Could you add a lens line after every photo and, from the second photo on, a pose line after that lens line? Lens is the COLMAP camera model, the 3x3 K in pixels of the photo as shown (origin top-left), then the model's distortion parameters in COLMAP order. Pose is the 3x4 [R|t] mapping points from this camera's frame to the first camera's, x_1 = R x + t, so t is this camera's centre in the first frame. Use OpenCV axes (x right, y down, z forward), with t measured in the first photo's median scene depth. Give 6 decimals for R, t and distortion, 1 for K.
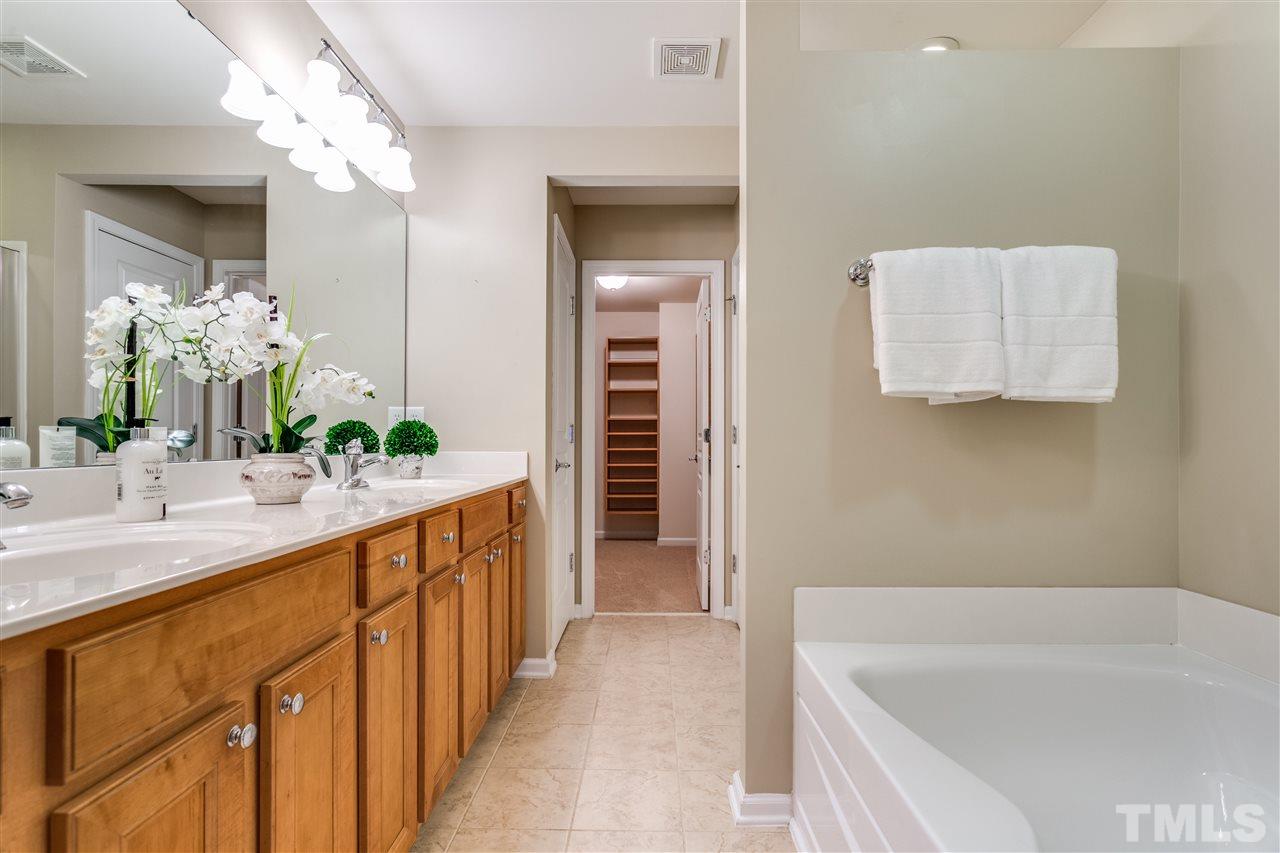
lens RADIAL K [[622.1, 0, 650.7], [0, 622.1, 440.4], [0, 0, 1]] dist [0.000153, 0.002577]
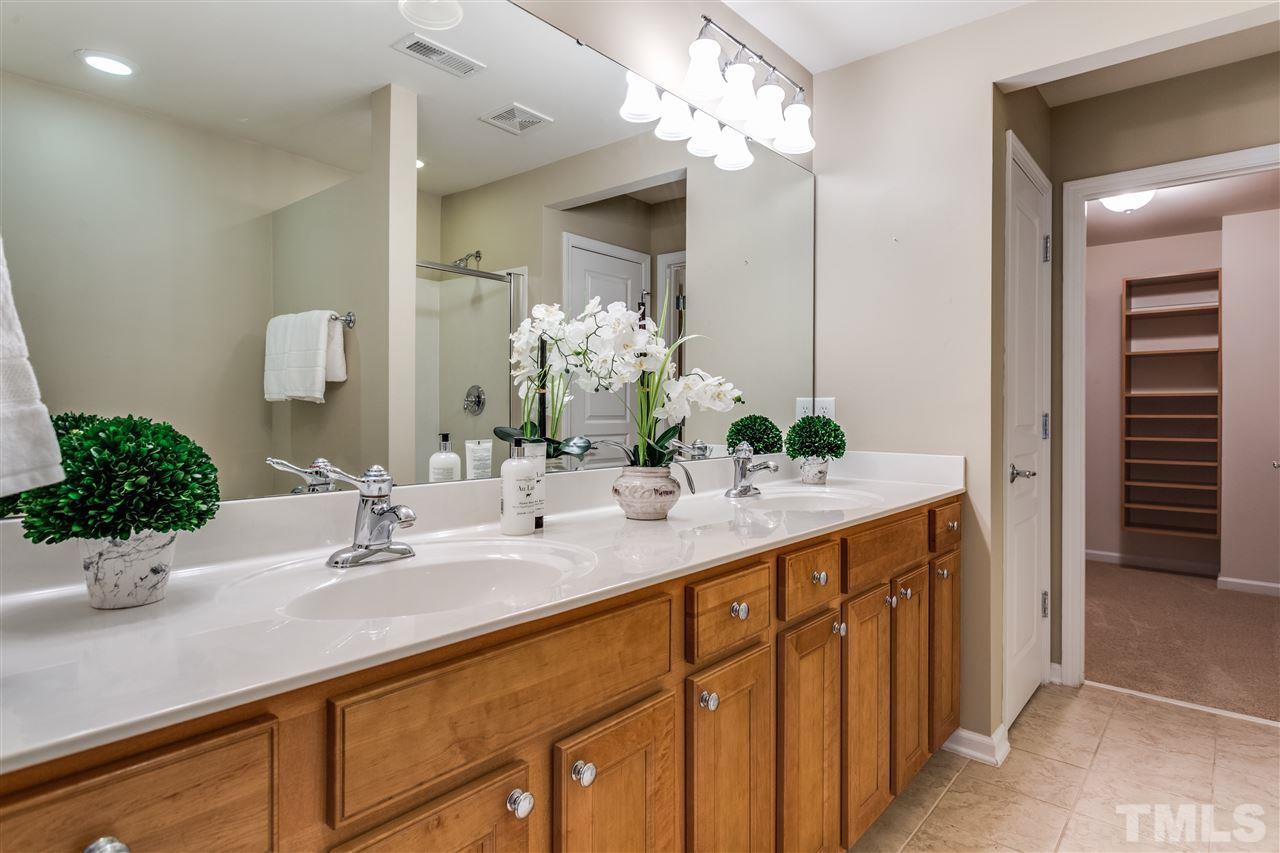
lens RADIAL K [[691.0, 0, 635.9], [0, 691.0, 404.4], [0, 0, 1]] dist [-0.007519, 0.001365]
pose [[0.752432, 0.002239, -0.658666, 0.066217], [-0.003766, 0.999993, -0.000904, -0.052914], [0.658659, 0.003160, 0.752435, 0.136689]]
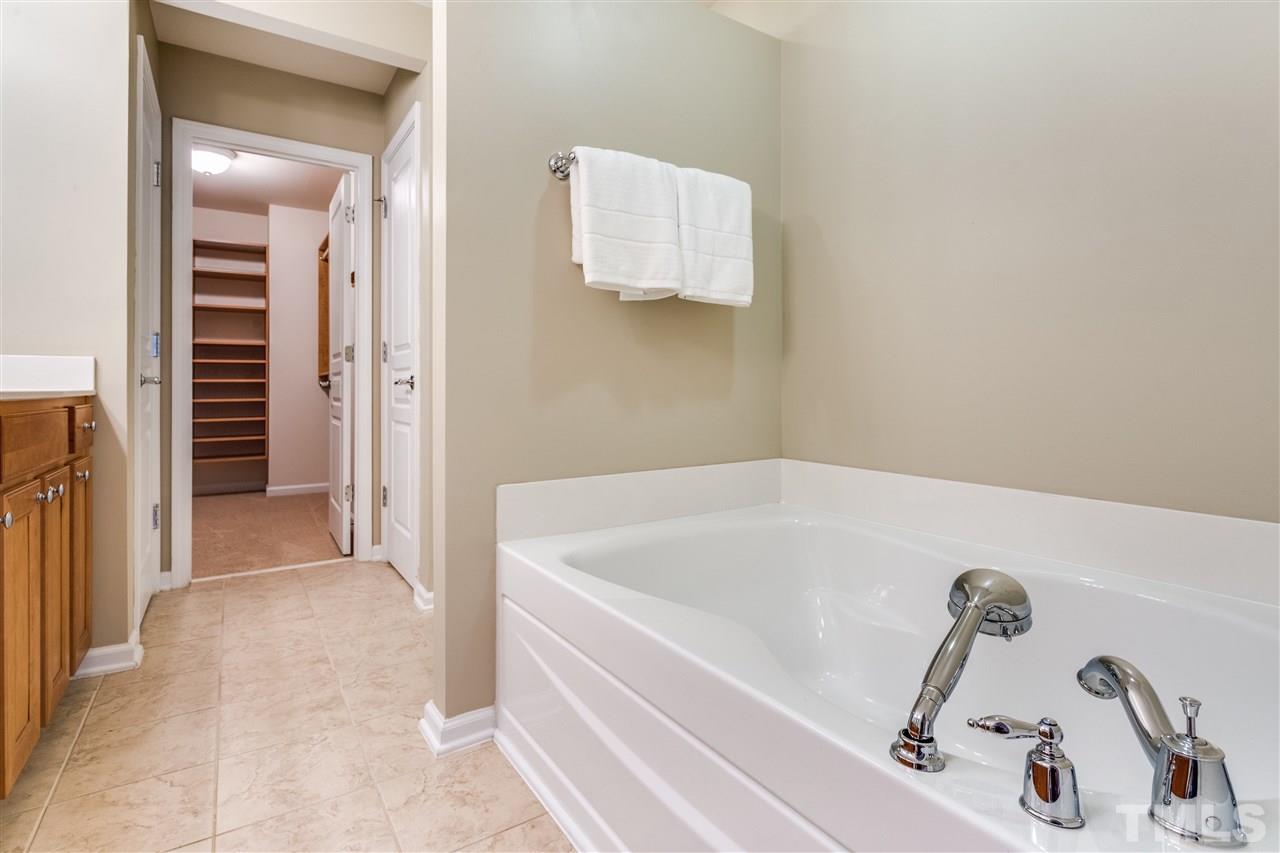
lens RADIAL K [[622.1, 0, 641.0], [0, 622.1, 388.8], [0, 0, 1]] dist [0.000153, 0.002577]
pose [[0.828958, -0.005250, 0.559286, -0.098488], [0.008373, 0.999960, -0.003024, 0.078249], [-0.559248, 0.007190, 0.828969, 0.073639]]
